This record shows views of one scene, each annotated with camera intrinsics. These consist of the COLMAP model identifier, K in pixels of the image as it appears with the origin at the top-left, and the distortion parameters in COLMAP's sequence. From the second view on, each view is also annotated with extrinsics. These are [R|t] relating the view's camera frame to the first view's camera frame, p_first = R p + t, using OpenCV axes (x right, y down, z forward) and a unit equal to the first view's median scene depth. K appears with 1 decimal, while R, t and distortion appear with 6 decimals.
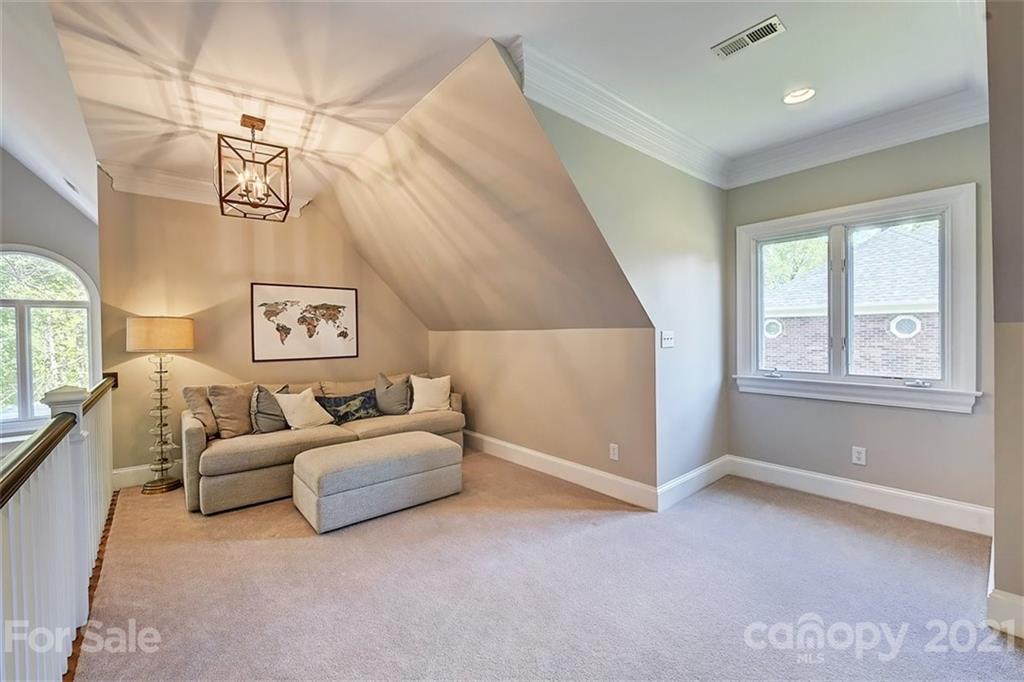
lens RADIAL K [[423.1, 0, 512.2], [0, 423.1, 338.4], [0, 0, 1]] dist [-0.002748, -0.000647]
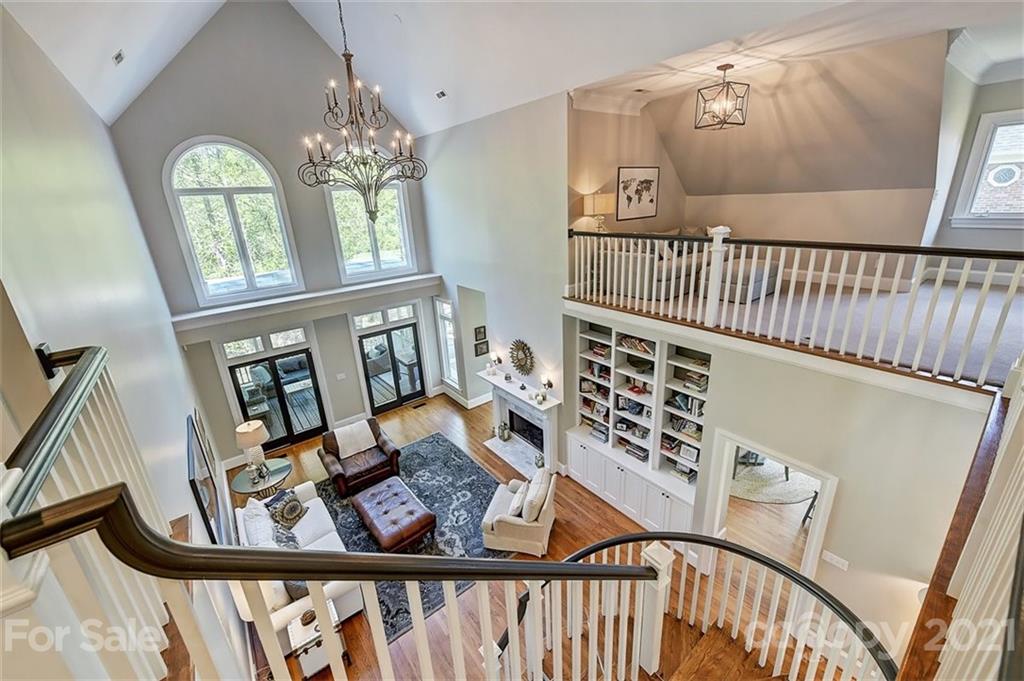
lens RADIAL K [[400.8, 0, 514.7], [0, 400.8, 333.7], [0, 0, 1]] dist [0.000298, -0.000341]
pose [[0.998168, -0.019050, -0.057423, -0.921458], [0.035971, 0.950019, 0.310113, -0.021822], [0.048645, -0.311610, 0.948964, -0.585580]]
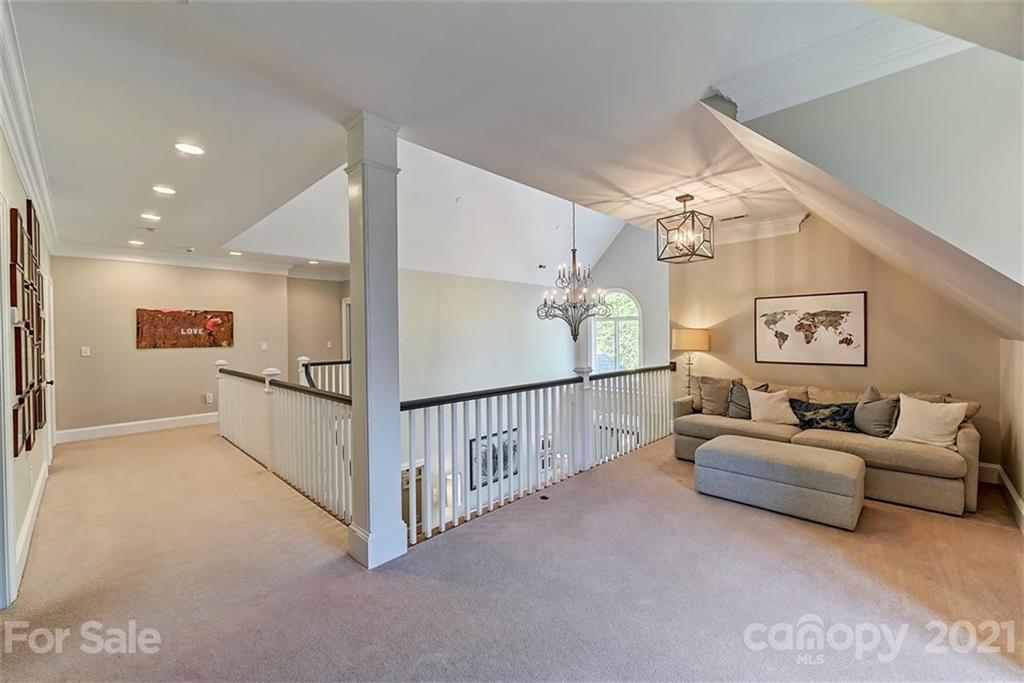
lens RADIAL K [[423.1, 0, 513.3], [0, 423.1, 336.2], [0, 0, 1]] dist [-0.002748, -0.000647]
pose [[0.081499, 0.015543, -0.996552, 0.553332], [-0.006551, 0.999865, 0.015059, -0.034249], [0.996652, 0.005302, 0.081589, 0.197834]]
